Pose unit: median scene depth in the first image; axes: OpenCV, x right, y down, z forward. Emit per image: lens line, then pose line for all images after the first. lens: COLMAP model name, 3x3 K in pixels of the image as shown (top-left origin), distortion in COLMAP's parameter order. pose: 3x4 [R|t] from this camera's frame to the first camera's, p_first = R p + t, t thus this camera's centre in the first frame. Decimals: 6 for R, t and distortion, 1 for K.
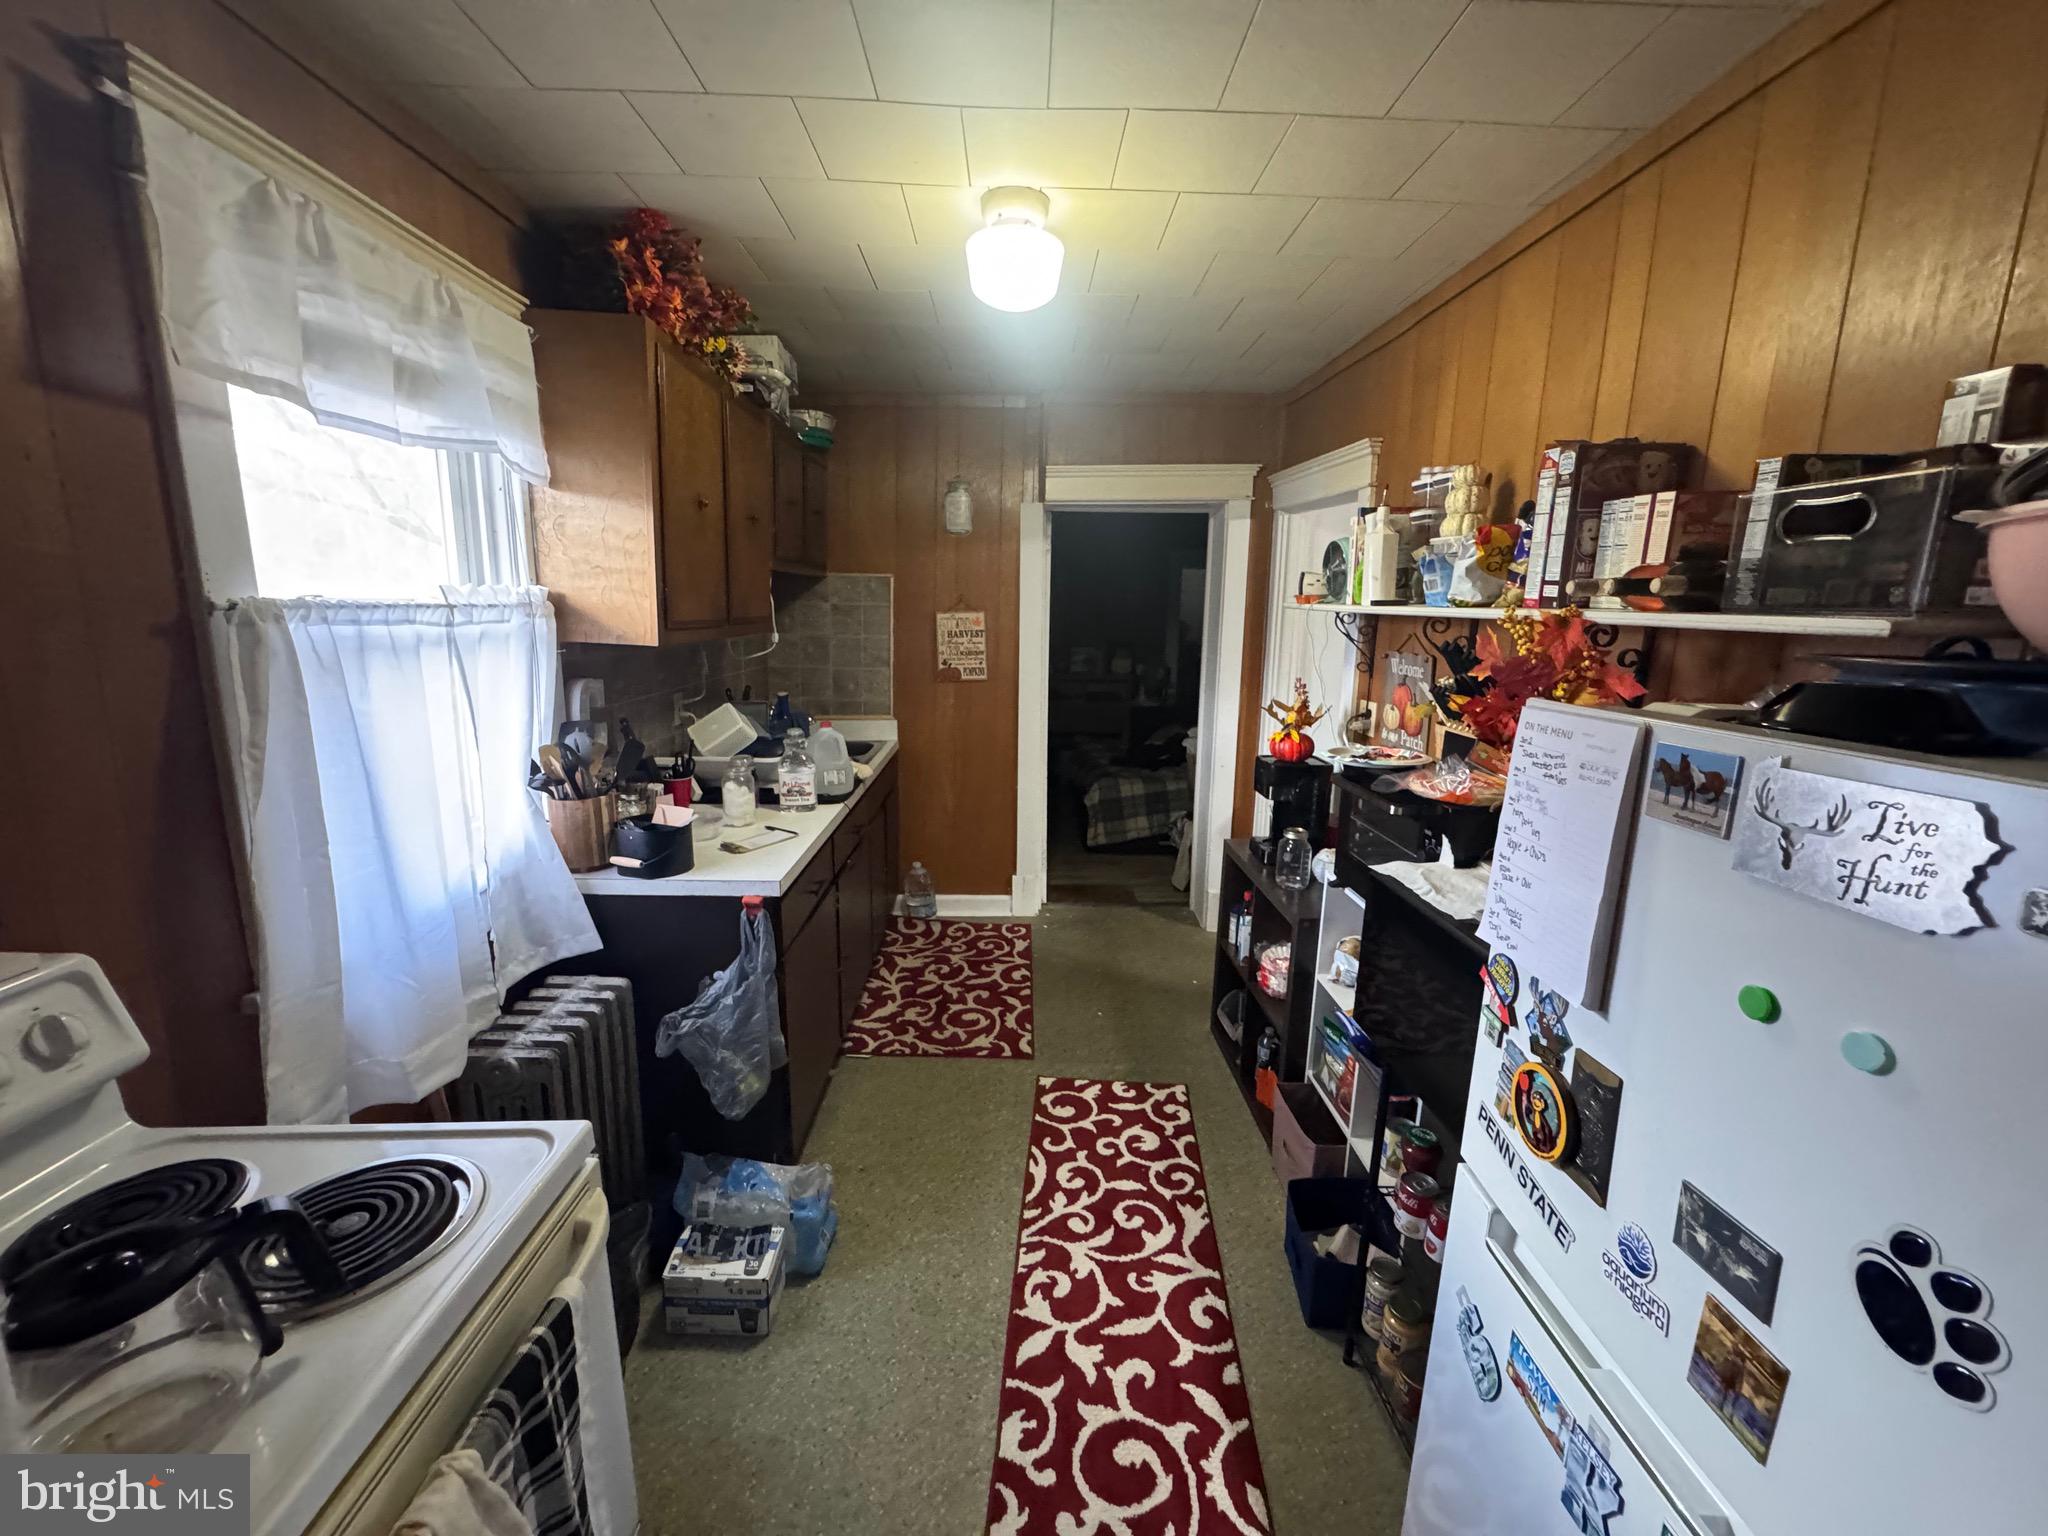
lens RADIAL K [[814.7, 0, 1024.0], [0, 814.7, 768.0], [0, 0, 1]] dist [-0.001425, -0.000392]
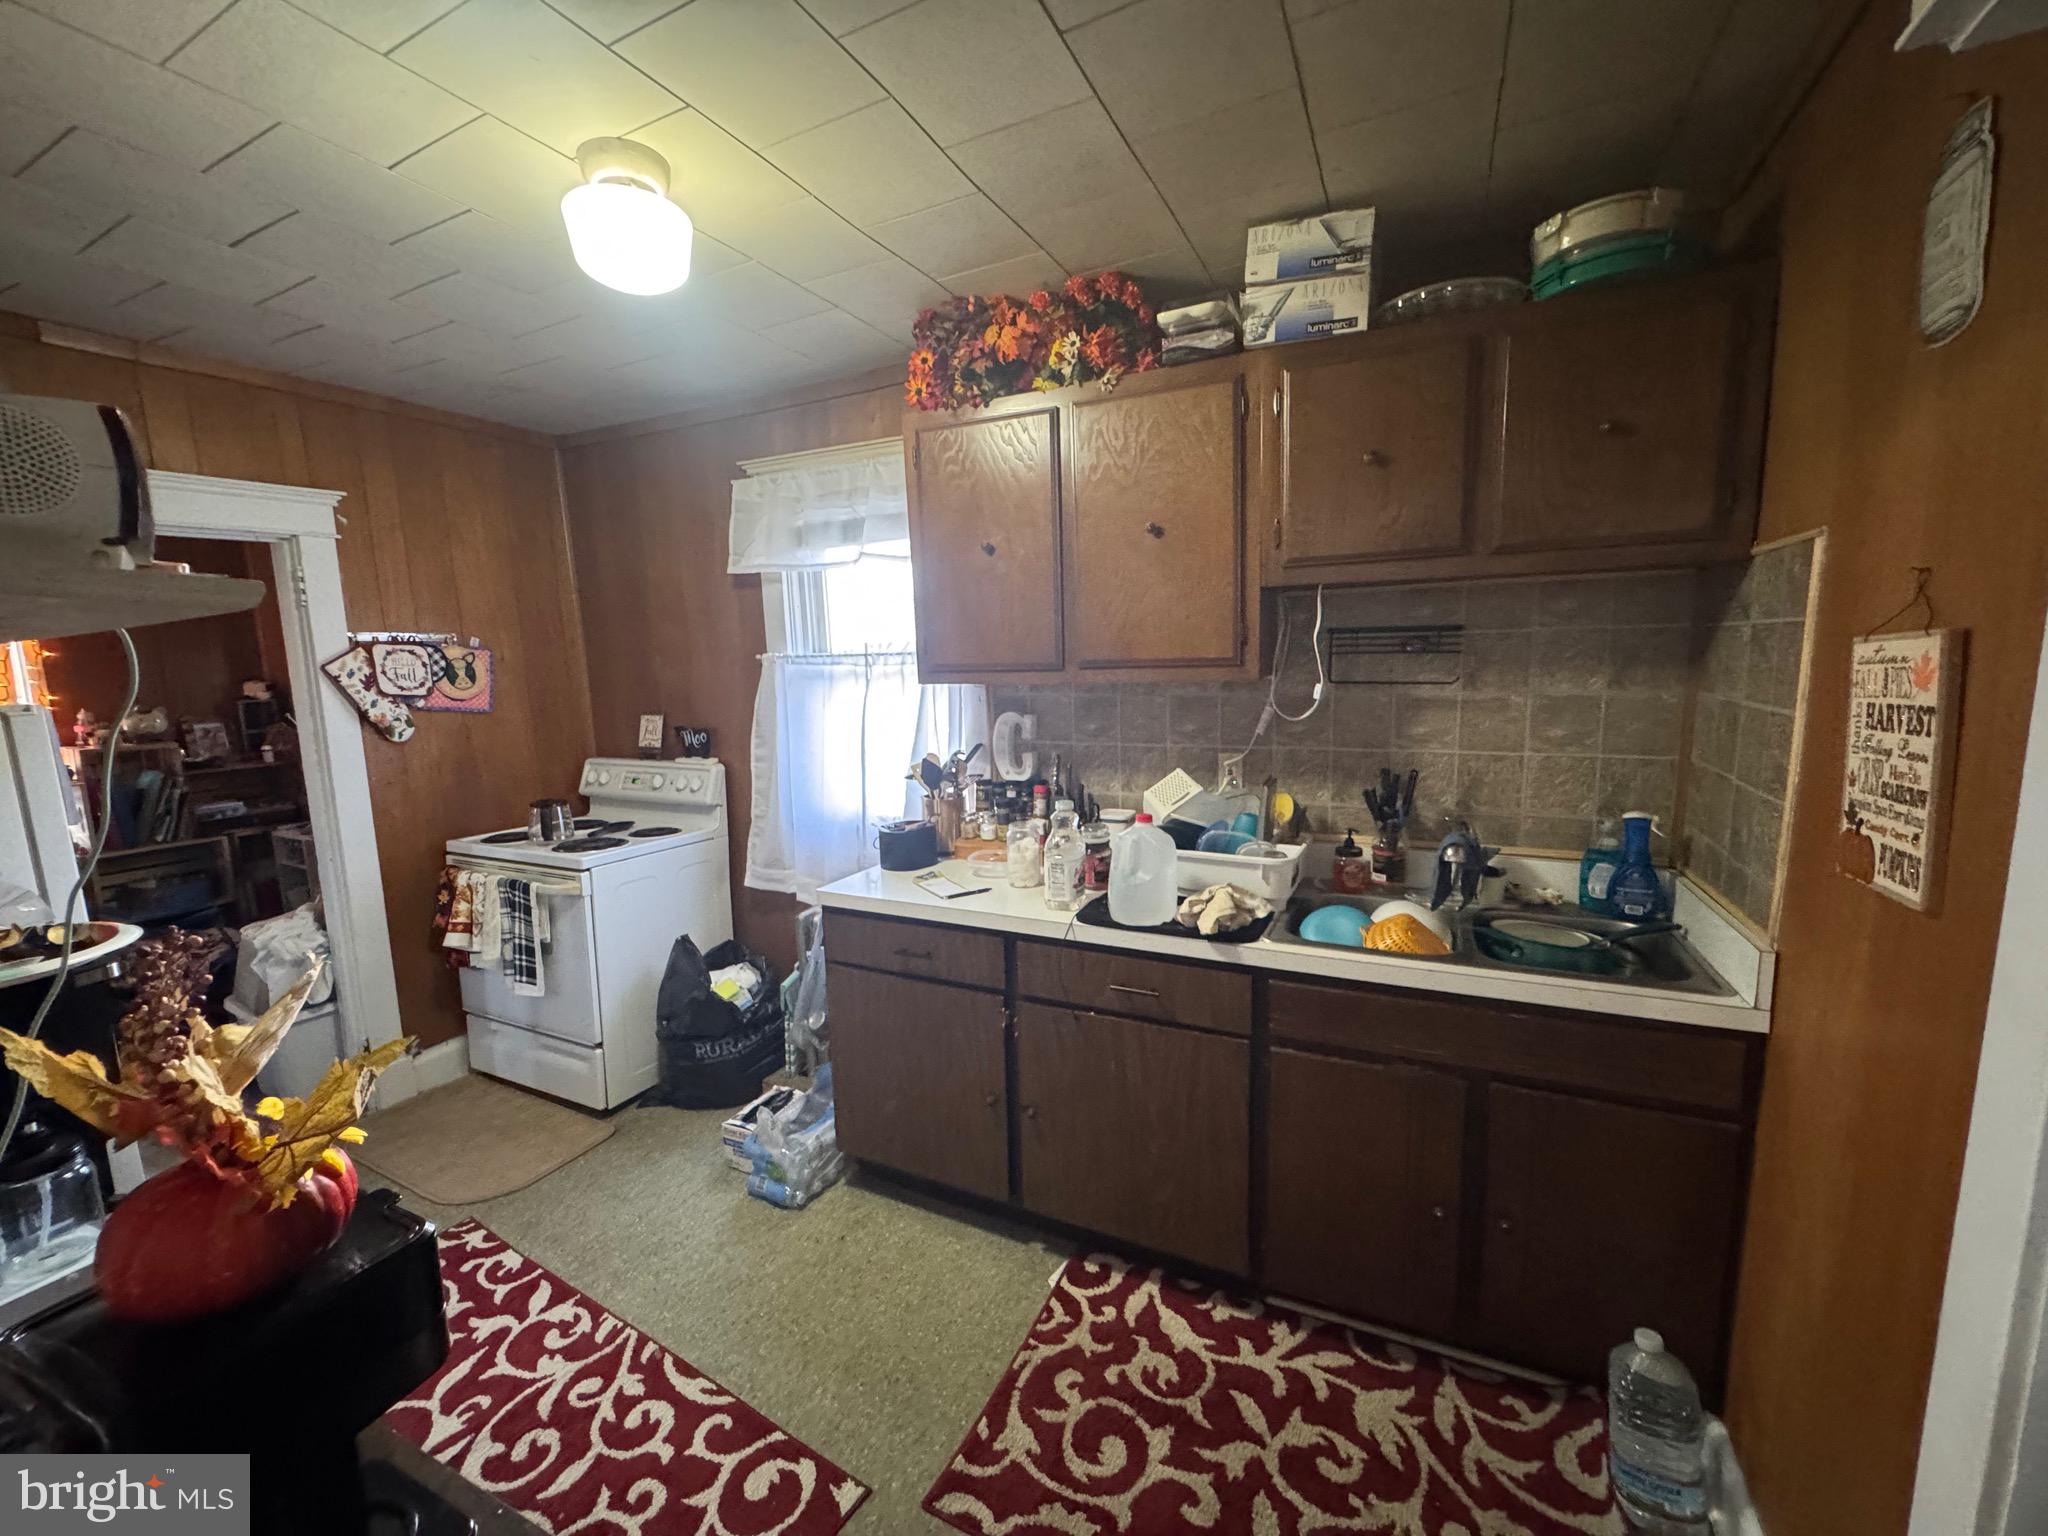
lens RADIAL K [[814.7, 0, 1024.0], [0, 814.7, 768.0], [0, 0, 1]] dist [-0.001425, -0.000392]
pose [[-0.449885, 0.119770, -0.885019, 0.492590], [-0.158898, 0.964421, 0.211289, -0.277500], [0.878837, 0.235683, -0.414847, 1.486558]]
